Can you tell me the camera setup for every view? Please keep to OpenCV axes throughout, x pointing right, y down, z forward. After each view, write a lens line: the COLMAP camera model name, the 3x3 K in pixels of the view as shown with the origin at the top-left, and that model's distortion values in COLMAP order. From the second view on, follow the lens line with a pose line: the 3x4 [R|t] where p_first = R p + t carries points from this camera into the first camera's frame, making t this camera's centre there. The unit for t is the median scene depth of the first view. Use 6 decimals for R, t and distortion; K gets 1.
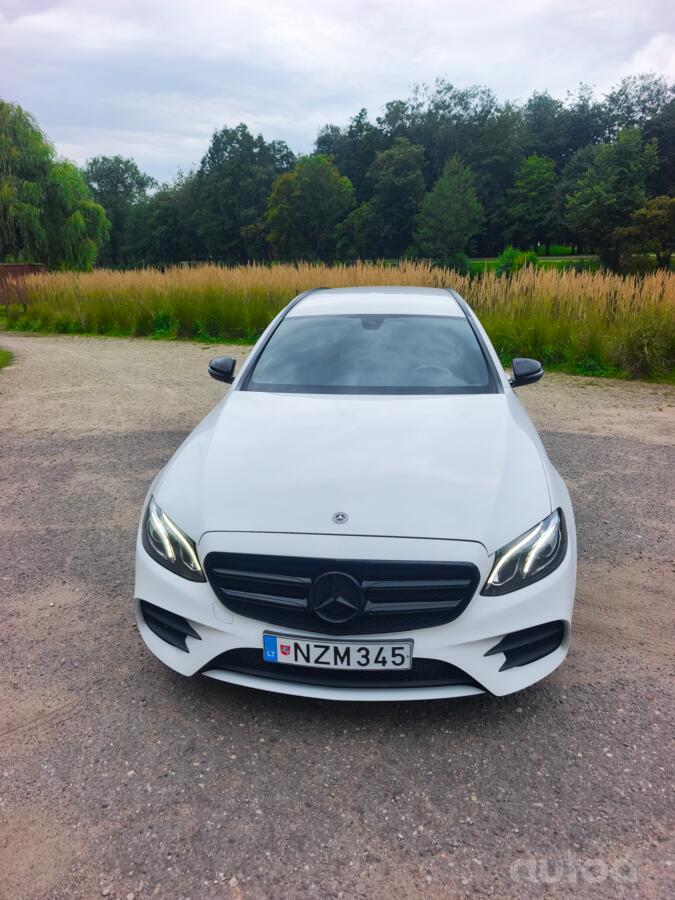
lens RADIAL K [[617.0, 0, 344.3], [0, 617.0, 443.8], [0, 0, 1]] dist [0.012483, -0.018062]
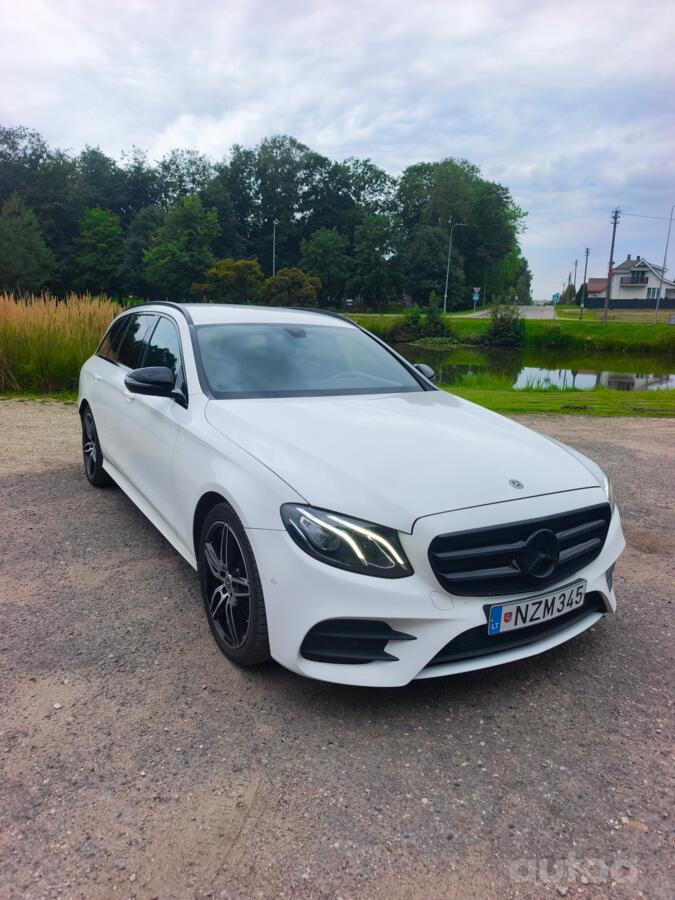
lens RADIAL K [[617.0, 0, 335.3], [0, 617.0, 455.0], [0, 0, 1]] dist [0.012483, -0.018062]
pose [[0.793076, -0.096901, 0.601365, -0.755104], [0.135463, 0.990600, -0.019028, 0.041023], [-0.593868, 0.096553, 0.798748, 0.273486]]
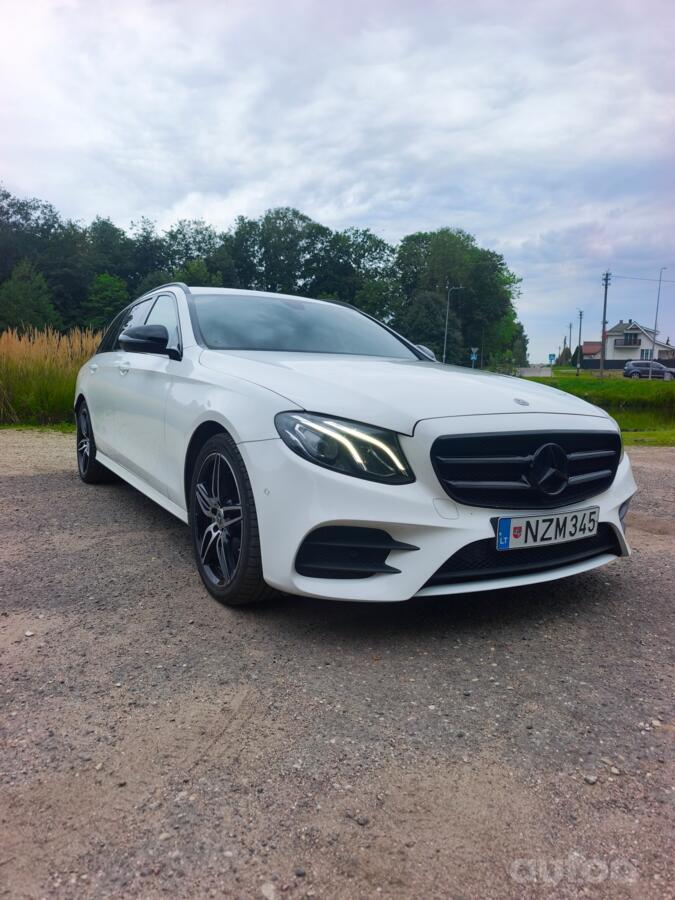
lens RADIAL K [[617.0, 0, 341.3], [0, 617.0, 454.8], [0, 0, 1]] dist [0.012483, -0.018062]
pose [[0.788474, -0.037141, 0.613946, -0.739755], [0.139083, 0.983087, -0.119148, 0.242531], [-0.599137, 0.179335, 0.780304, 0.330675]]
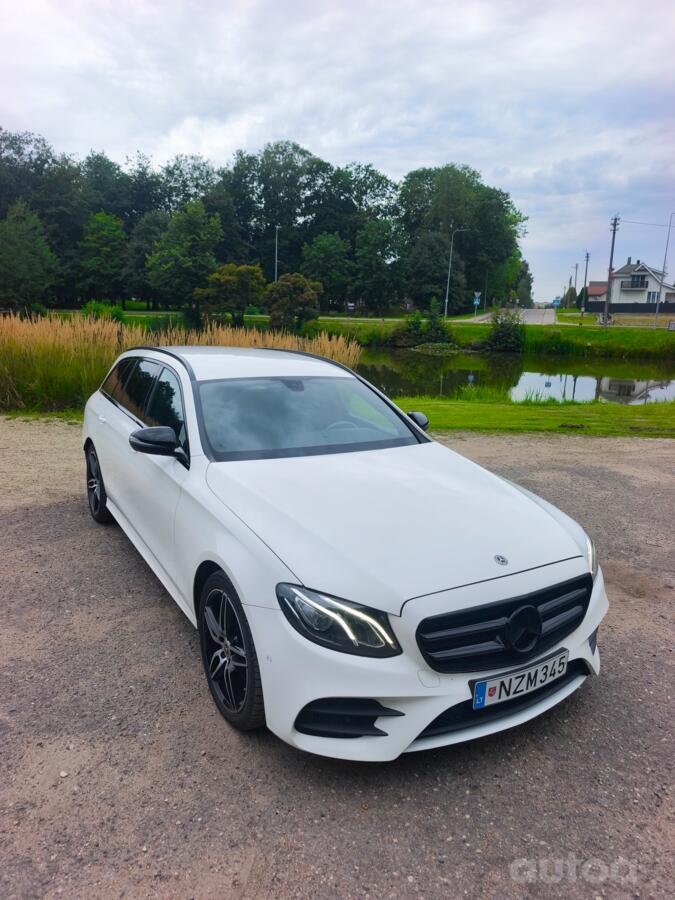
lens RADIAL K [[617.0, 0, 335.4], [0, 617.0, 443.8], [0, 0, 1]] dist [0.012483, -0.018062]
pose [[0.794766, -0.083971, 0.601079, -0.764643], [0.132876, 0.990429, -0.037330, -0.073538], [-0.592192, 0.109538, 0.798317, 0.214364]]
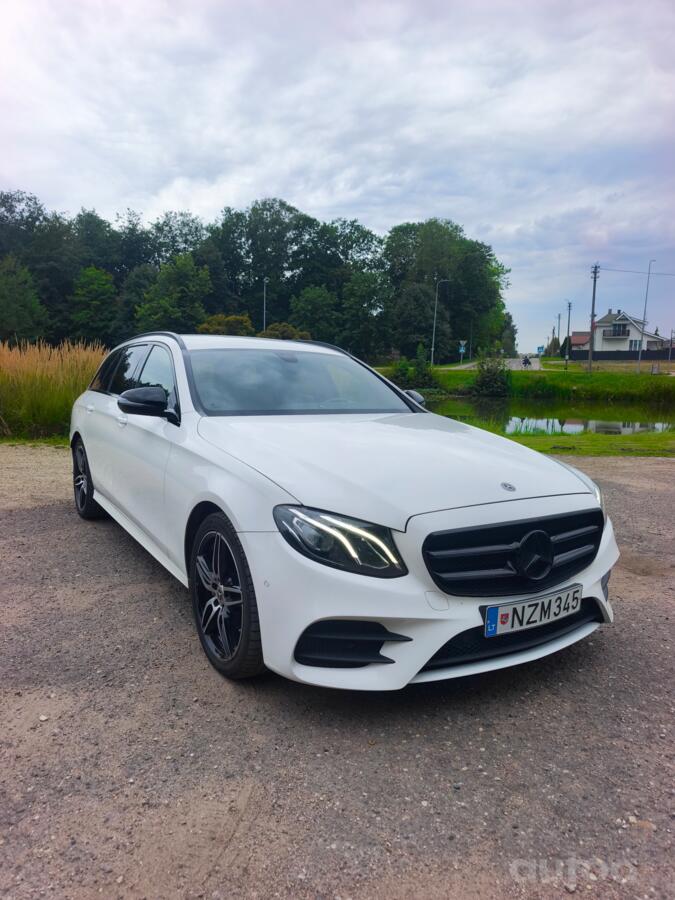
lens RADIAL K [[617.0, 0, 331.7], [0, 617.0, 459.1], [0, 0, 1]] dist [0.012483, -0.018062]
pose [[0.786488, -0.056023, 0.615059, -0.765211], [0.145323, 0.984703, -0.096136, 0.110788], [-0.600264, 0.164992, 0.782598, 0.281541]]
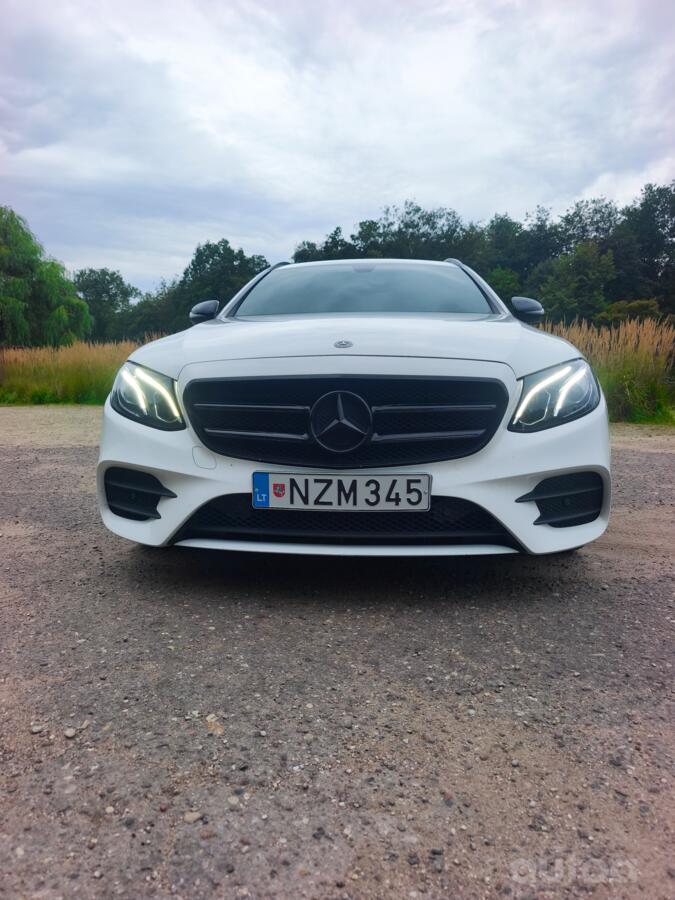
lens RADIAL K [[617.0, 0, 335.9], [0, 617.0, 449.8], [0, 0, 1]] dist [0.012483, -0.018062]
pose [[0.999627, 0.002728, 0.027187, -0.034252], [0.001651, 0.987156, -0.159750, 0.342999], [-0.027274, 0.159735, 0.986783, 0.141163]]
